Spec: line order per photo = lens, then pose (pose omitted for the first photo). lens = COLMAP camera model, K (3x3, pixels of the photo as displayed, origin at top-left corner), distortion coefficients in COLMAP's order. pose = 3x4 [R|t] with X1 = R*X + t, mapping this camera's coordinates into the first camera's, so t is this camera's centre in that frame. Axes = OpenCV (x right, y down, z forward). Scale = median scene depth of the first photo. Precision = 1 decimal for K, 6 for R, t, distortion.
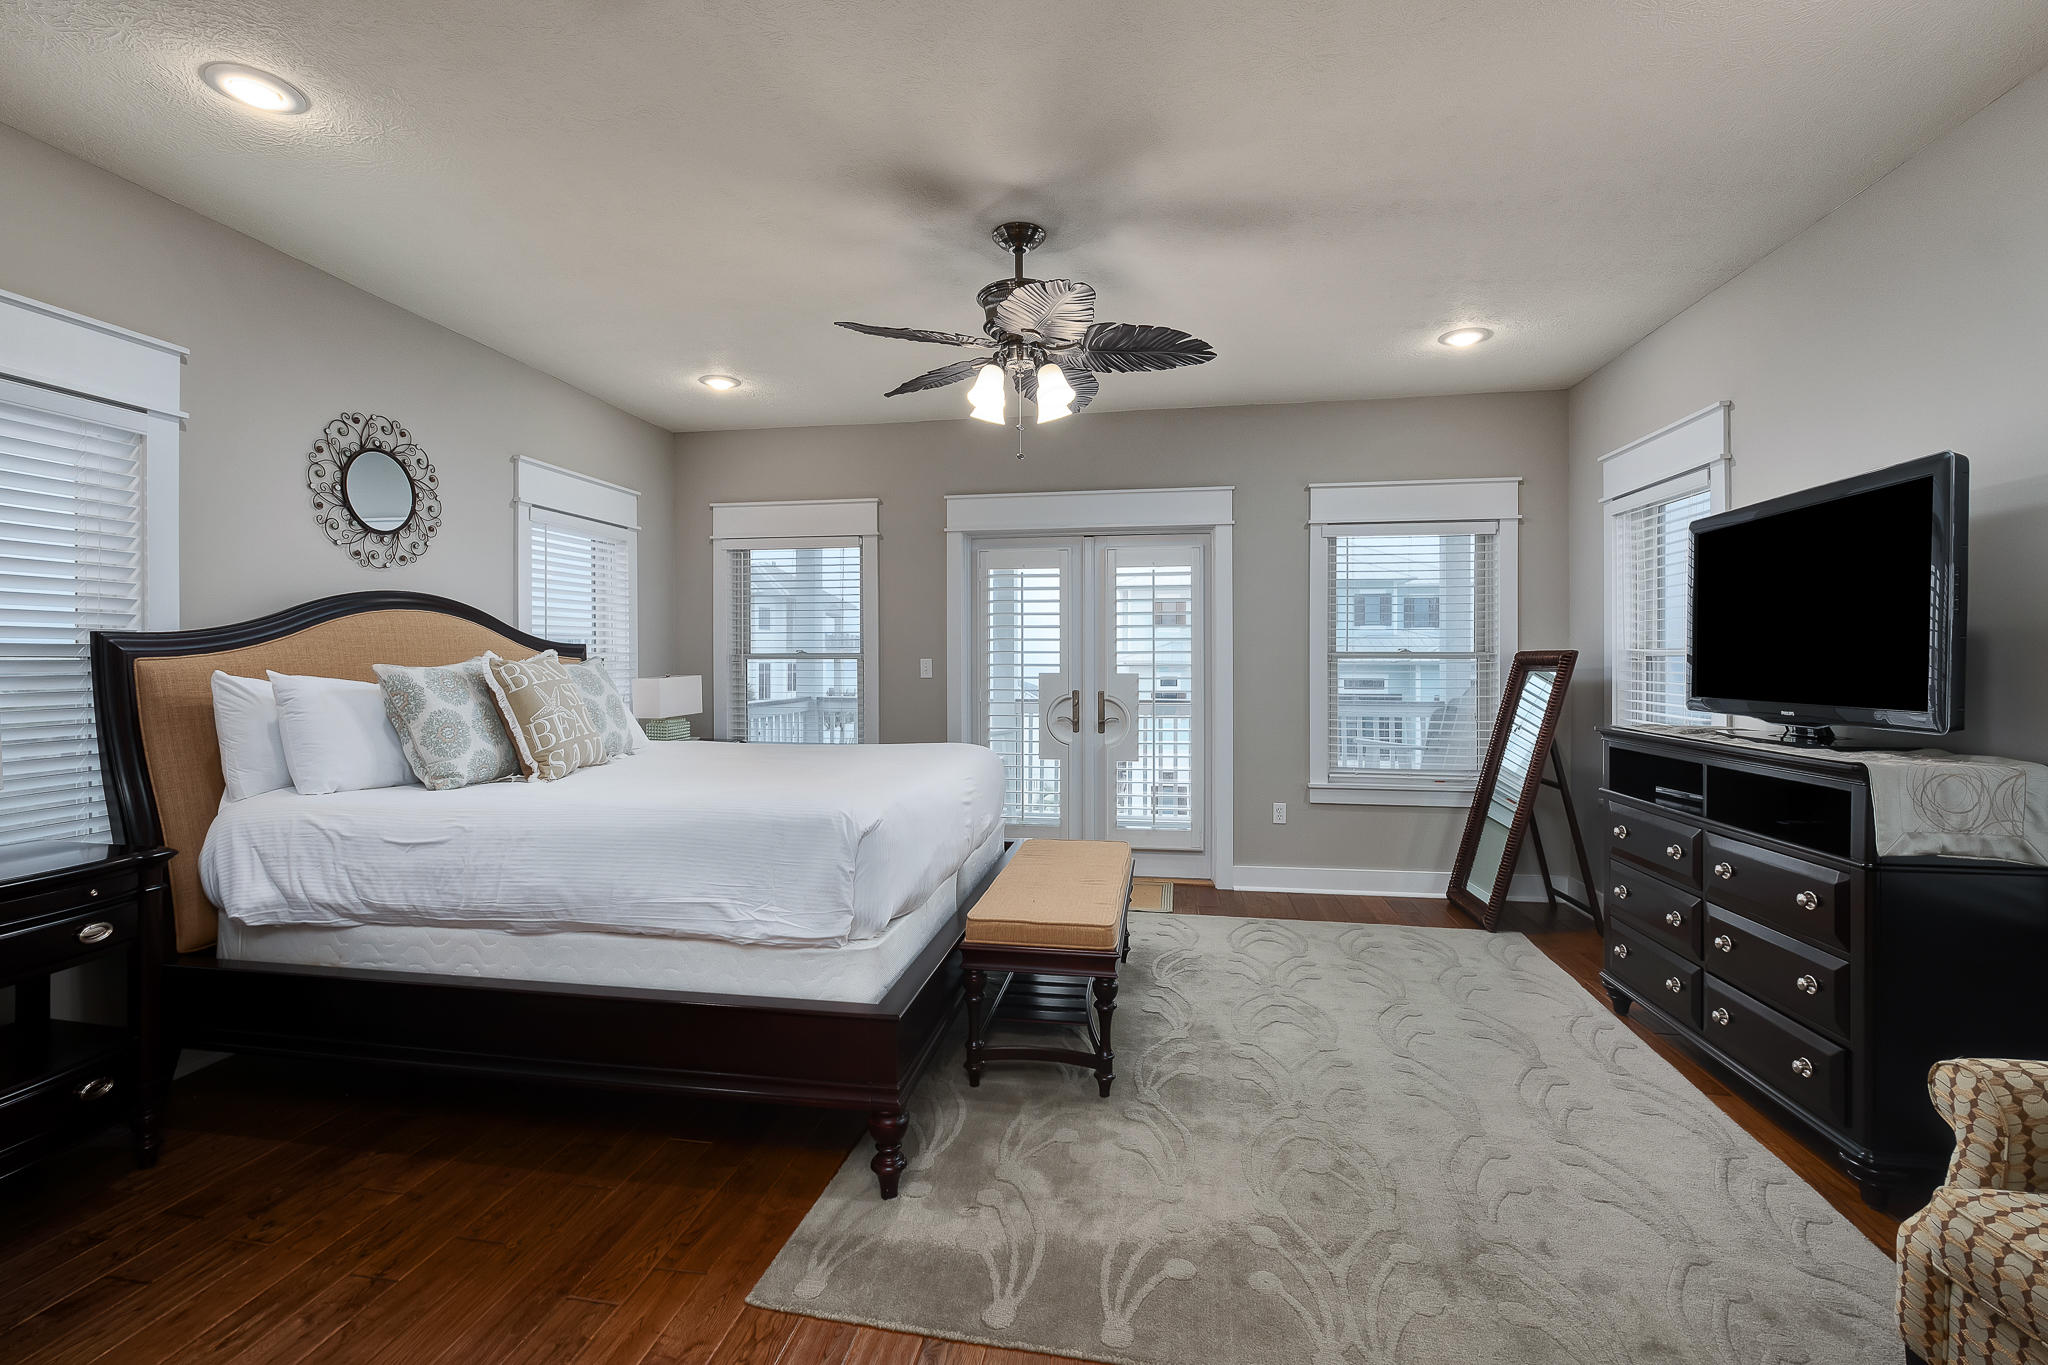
lens RADIAL K [[869.8, 0, 1032.2], [0, 869.8, 657.1], [0, 0, 1]] dist [-0.003497, -0.000704]
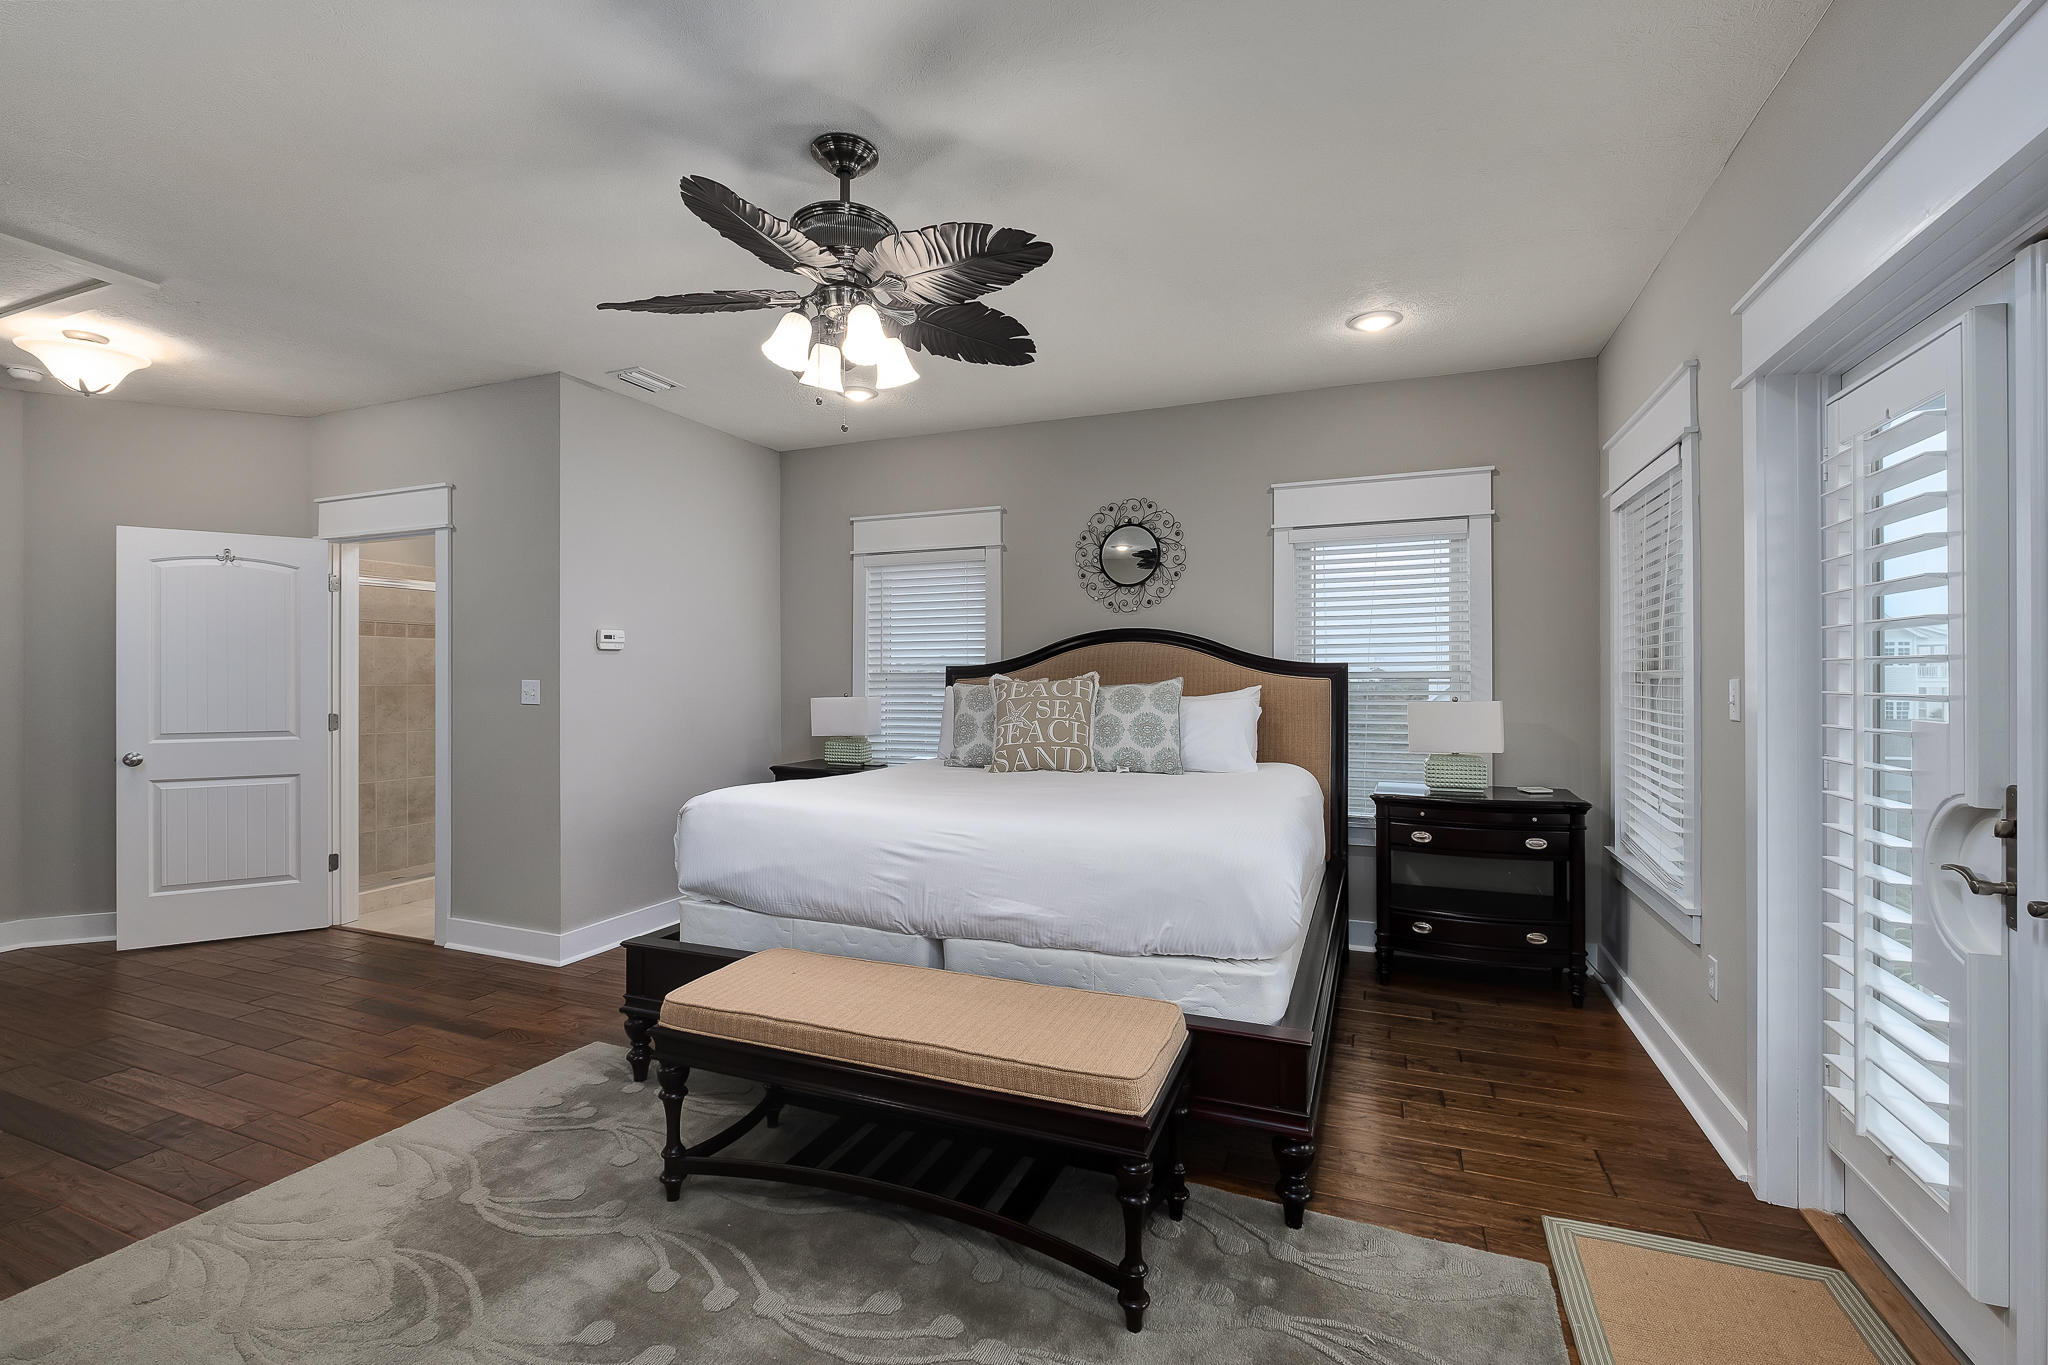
lens RADIAL K [[896.1, 0, 1014.3], [0, 896.1, 667.9], [0, 0, 1]] dist [-0.002591, -0.000824]
pose [[-0.227411, -0.012907, -0.973713, 0.638519], [0.001843, 0.999905, -0.013685, 0.002237], [0.973797, -0.004907, -0.227366, 1.141098]]
